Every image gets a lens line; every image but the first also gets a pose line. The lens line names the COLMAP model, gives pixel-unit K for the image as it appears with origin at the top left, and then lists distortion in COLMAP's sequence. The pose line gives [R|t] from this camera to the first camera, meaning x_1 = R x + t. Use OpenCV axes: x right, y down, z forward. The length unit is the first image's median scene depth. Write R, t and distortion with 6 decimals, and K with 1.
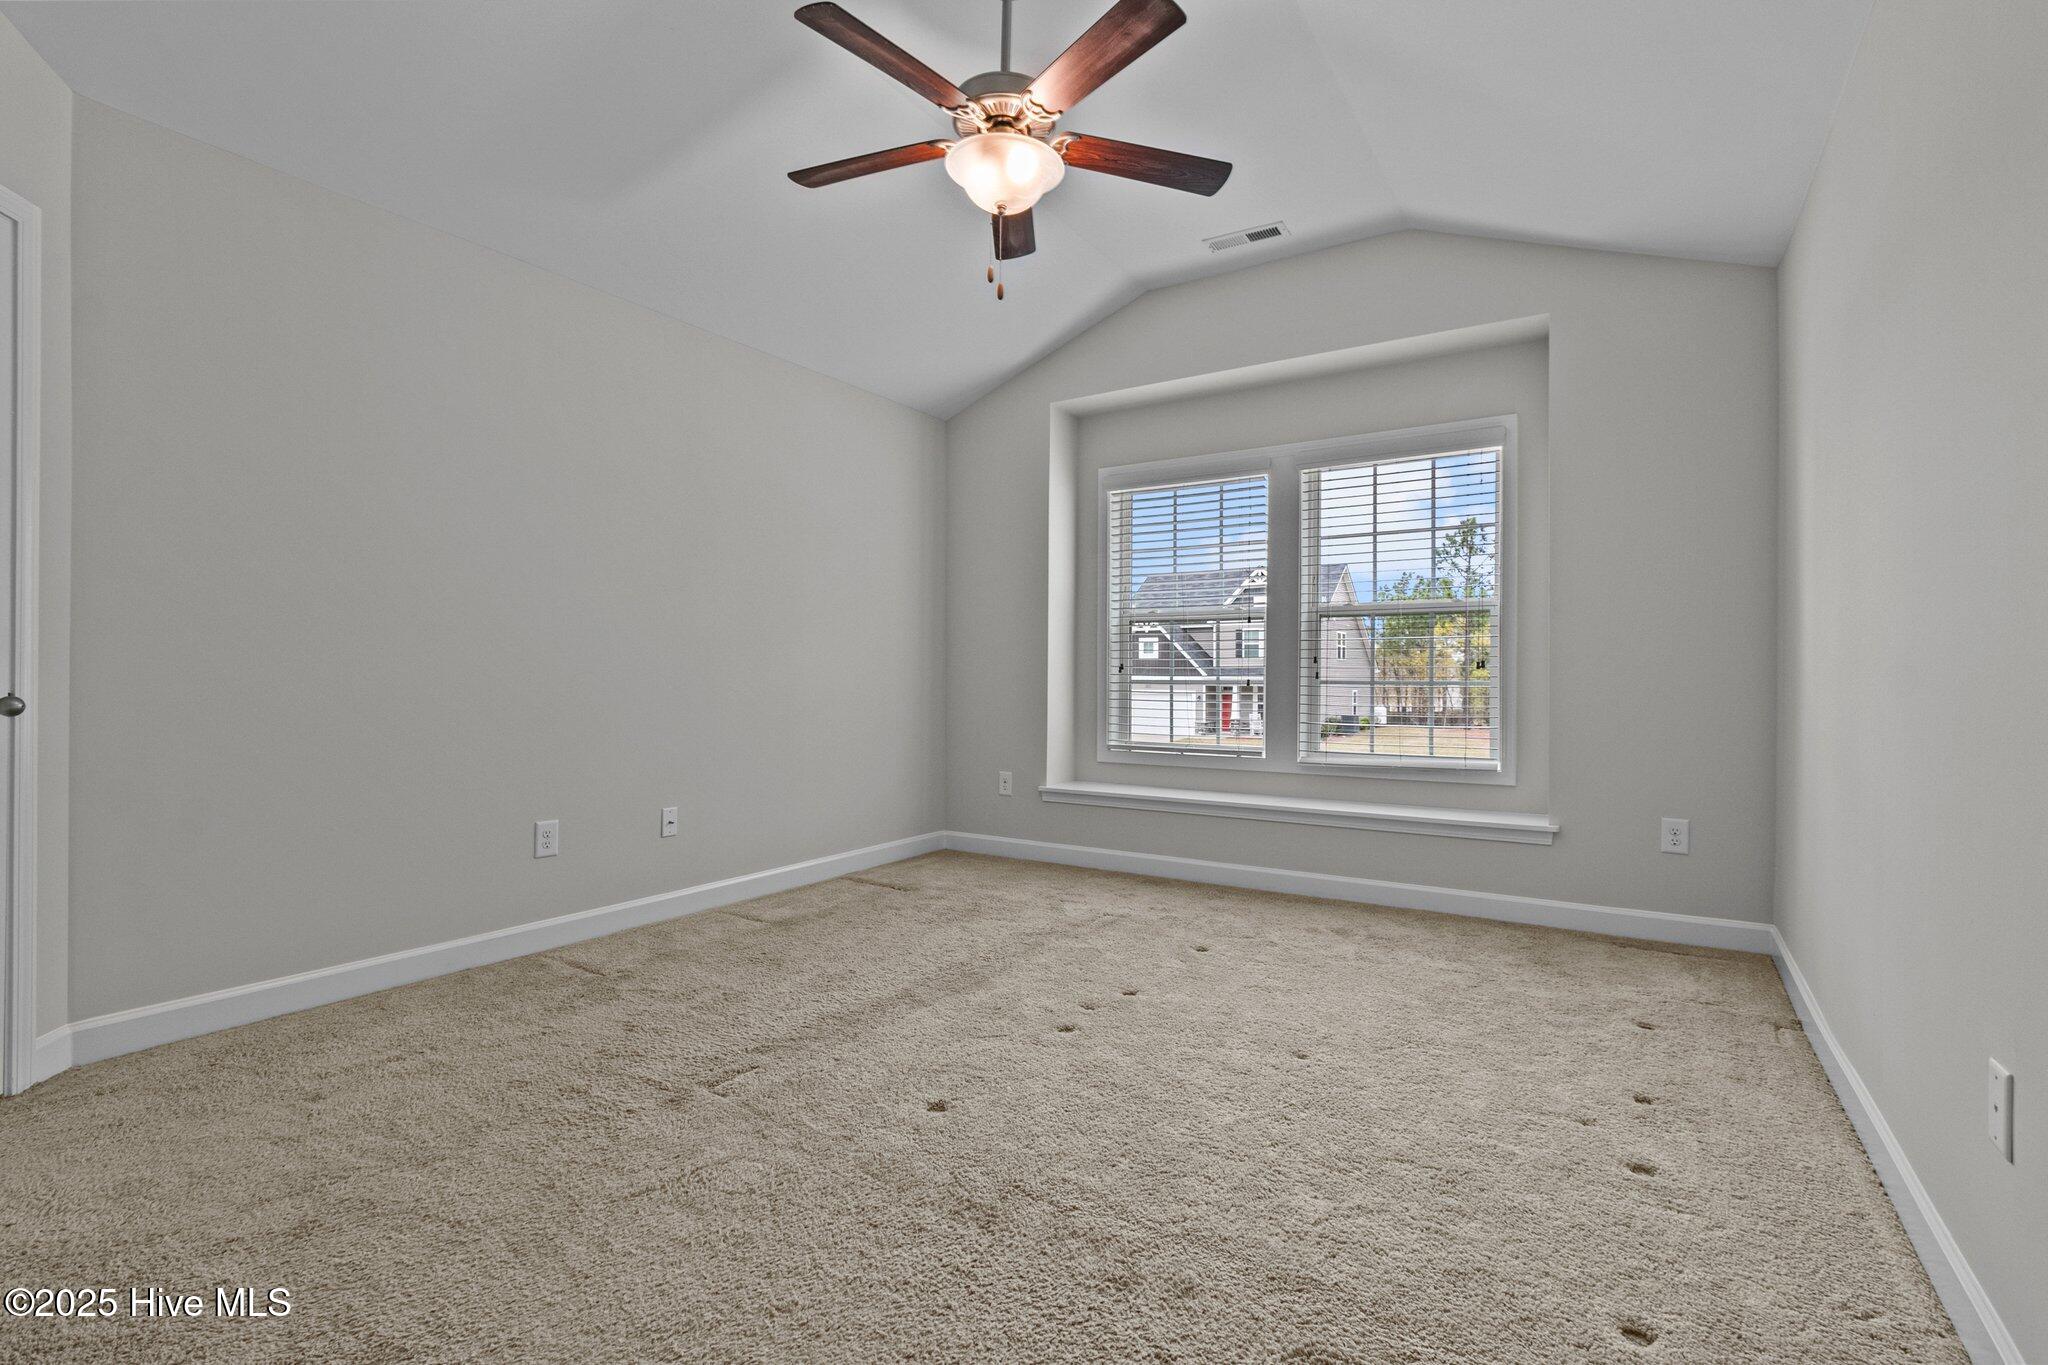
lens RADIAL K [[964.3, 0, 1019.1], [0, 964.3, 673.3], [0, 0, 1]] dist [0.014014, -0.001260]
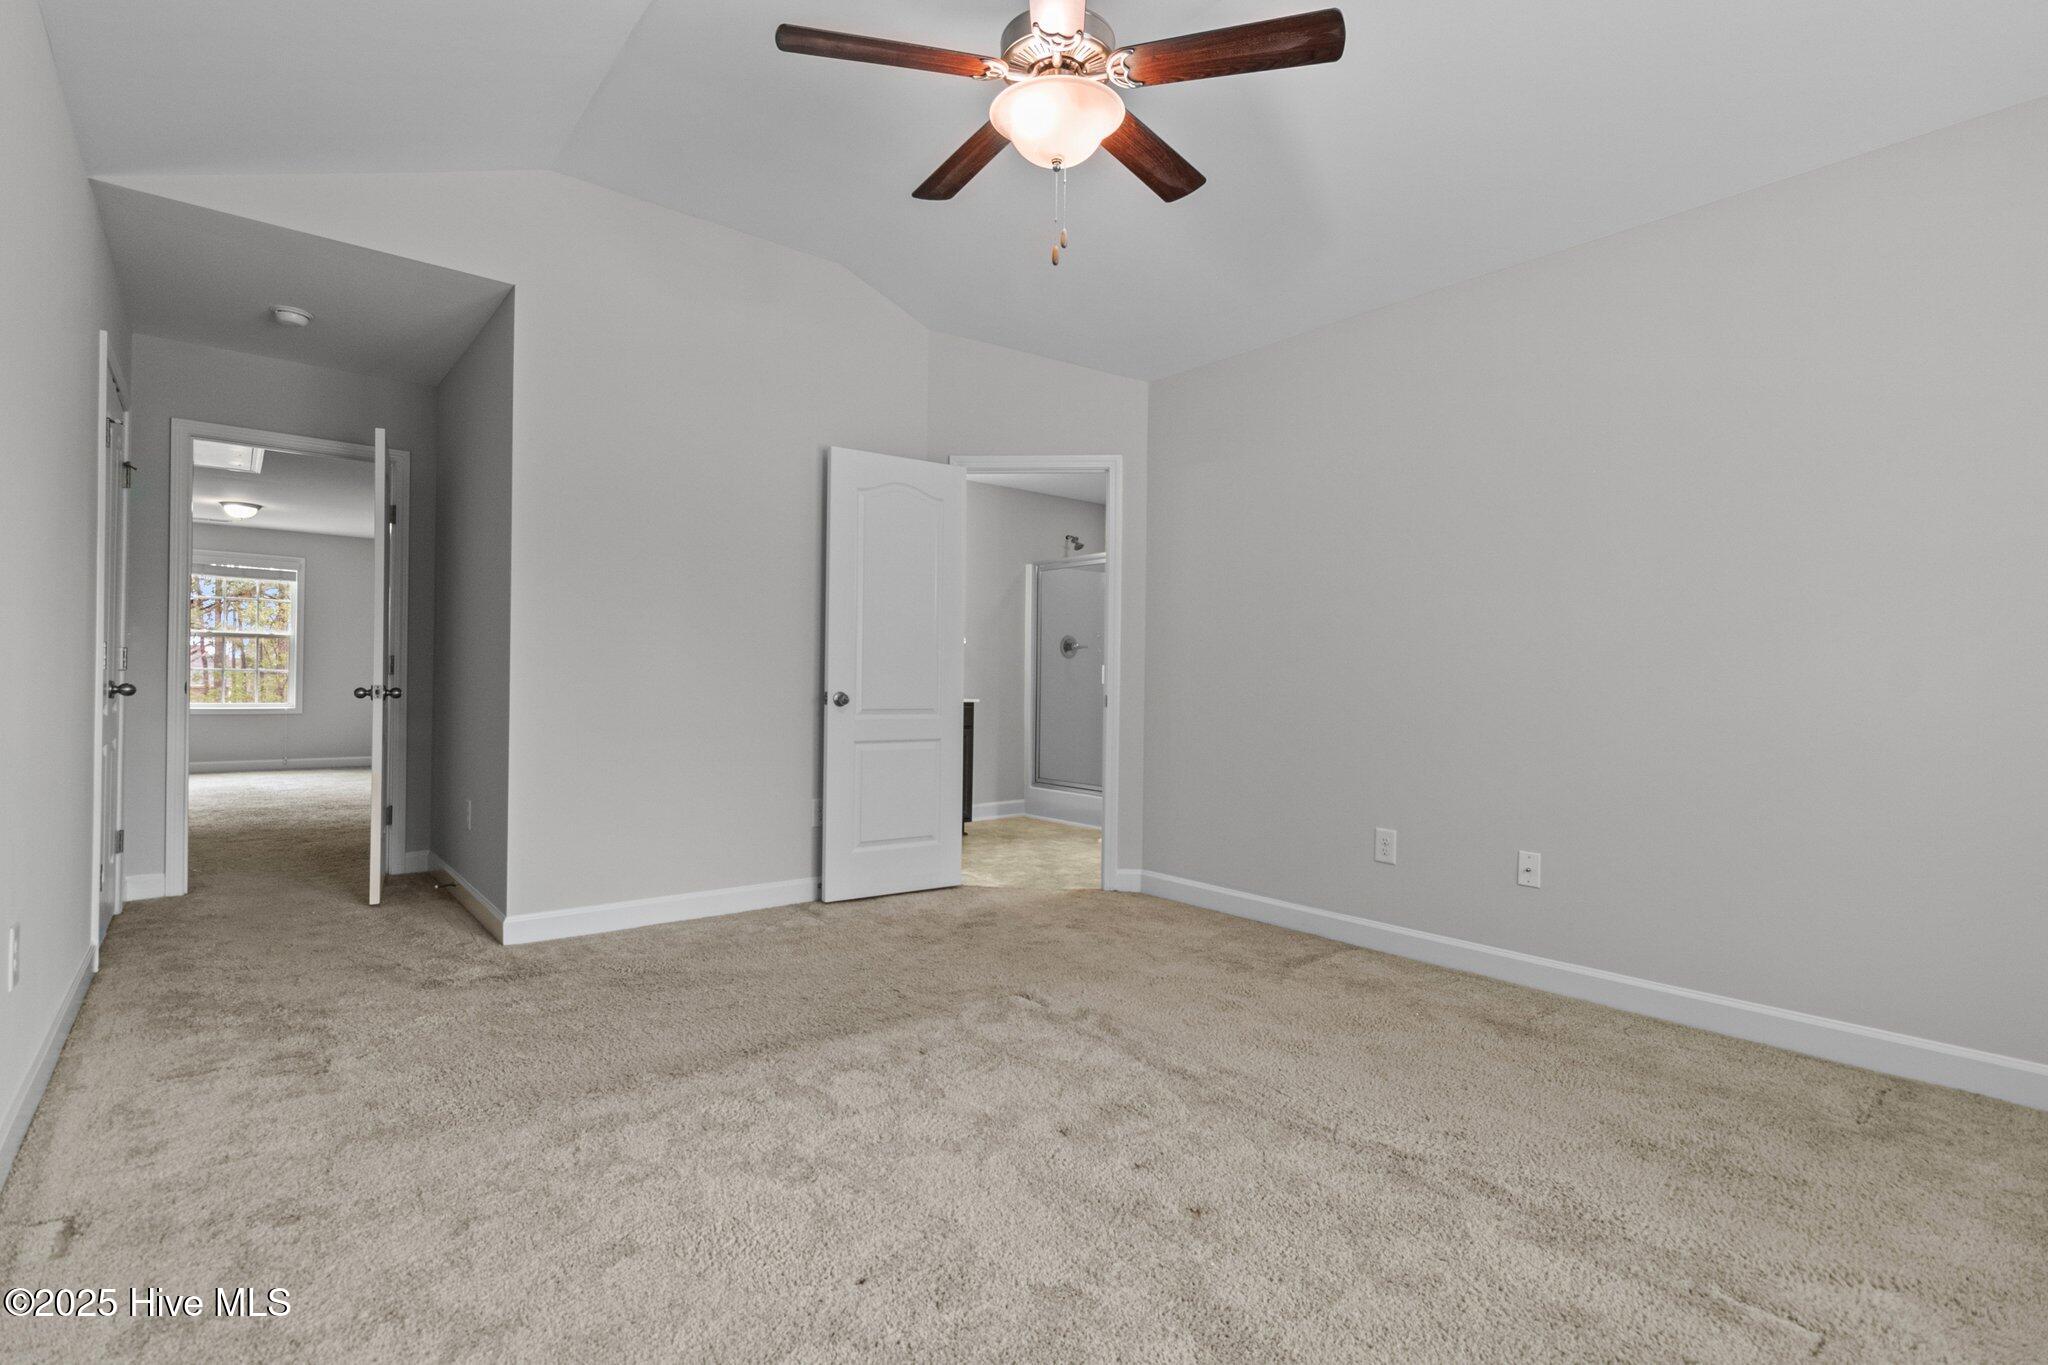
lens RADIAL K [[964.3, 0, 1023.0], [0, 964.3, 682.2], [0, 0, 1]] dist [0.014014, -0.001260]
pose [[-0.294553, -0.004673, -0.955624, 0.637183], [-0.011531, 0.999933, -0.001335, -0.001609], [0.955566, 0.010626, -0.294587, 0.936850]]
